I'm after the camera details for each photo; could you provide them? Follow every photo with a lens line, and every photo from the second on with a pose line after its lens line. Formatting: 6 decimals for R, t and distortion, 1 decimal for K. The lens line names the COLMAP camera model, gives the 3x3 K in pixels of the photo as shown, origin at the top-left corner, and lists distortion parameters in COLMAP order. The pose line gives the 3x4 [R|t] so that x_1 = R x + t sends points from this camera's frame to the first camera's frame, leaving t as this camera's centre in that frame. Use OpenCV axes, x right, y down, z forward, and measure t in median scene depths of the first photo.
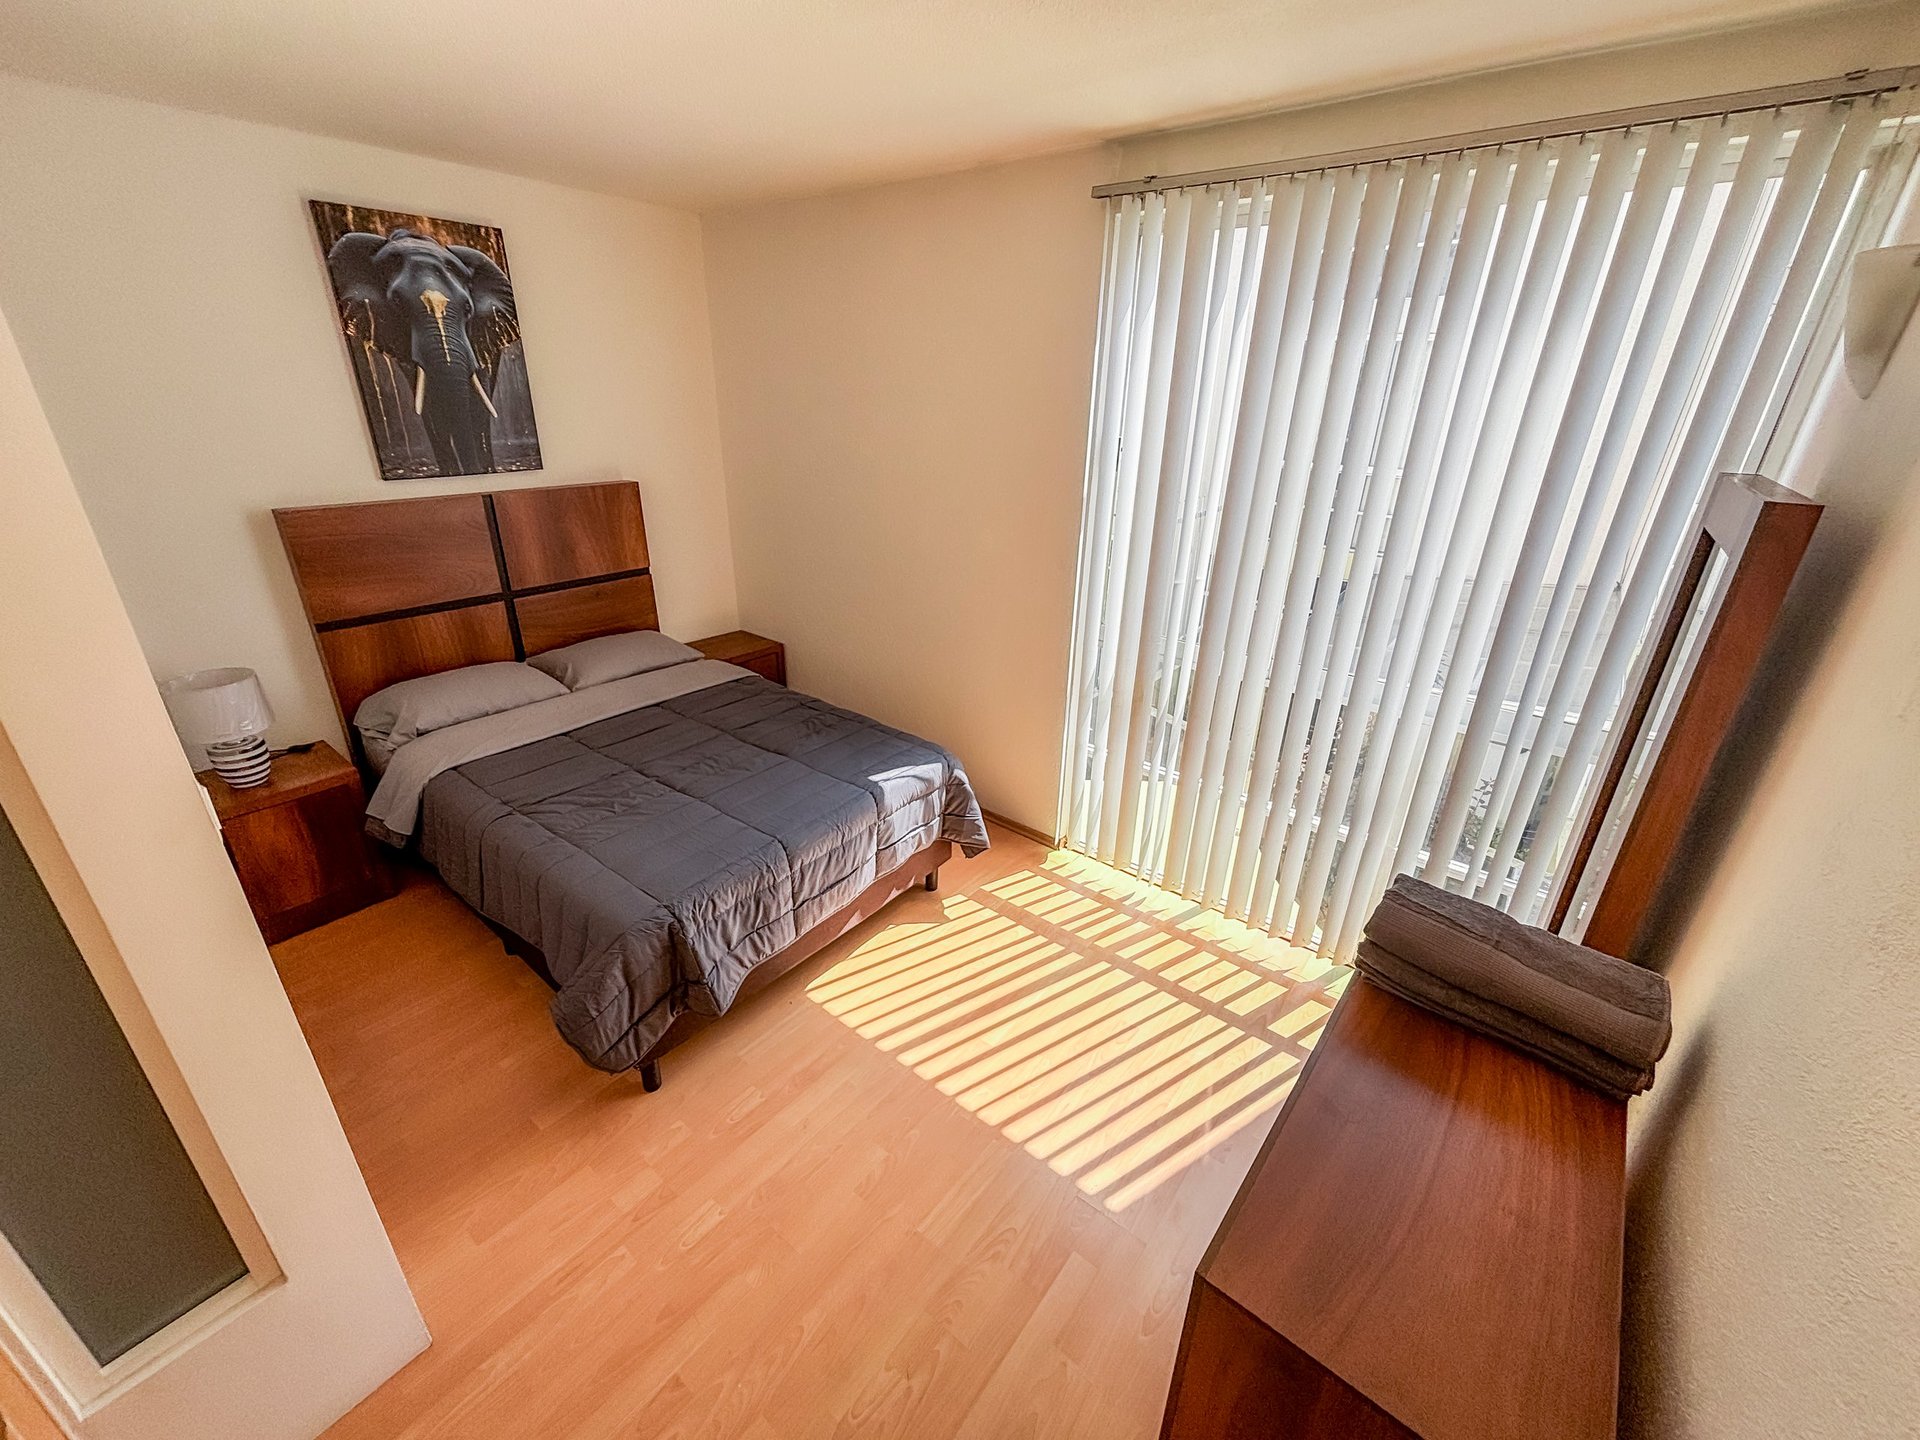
lens RADIAL K [[773.0, 0, 960.0], [0, 773.0, 720.0], [0, 0, 1]] dist [0.003109, 0.000627]
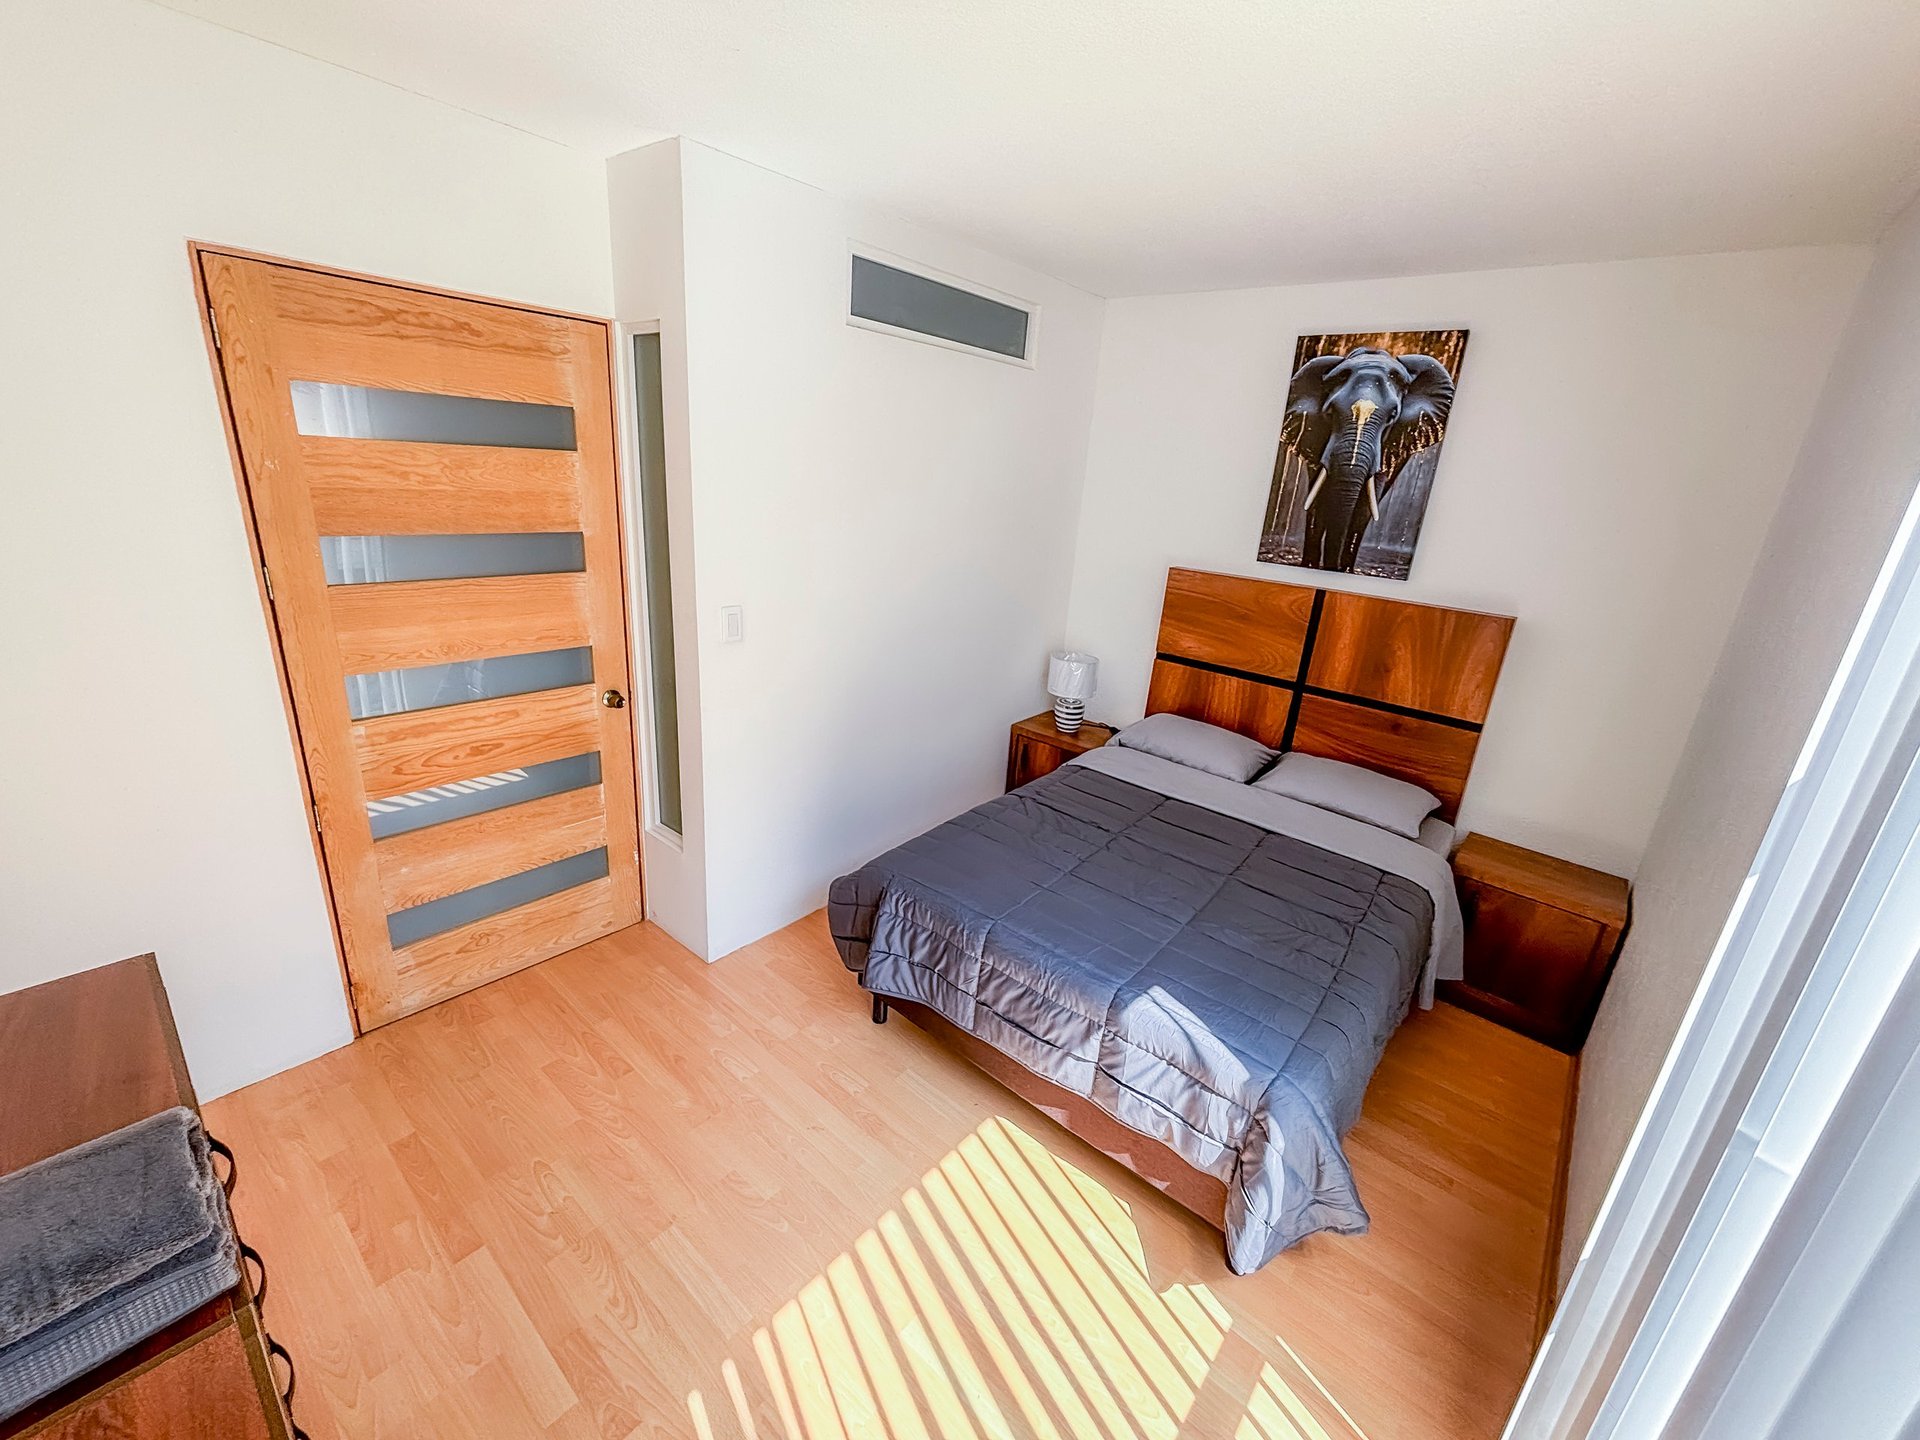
lens RADIAL K [[784.6, 0, 960.0], [0, 784.6, 720.0], [0, 0, 1]] dist [-0.002167, 0.000008]
pose [[-0.026999, 0.291549, -0.956175, 0.443661], [-0.466565, 0.842271, 0.269993, -0.212050], [0.884075, 0.453408, 0.113286, 0.566970]]
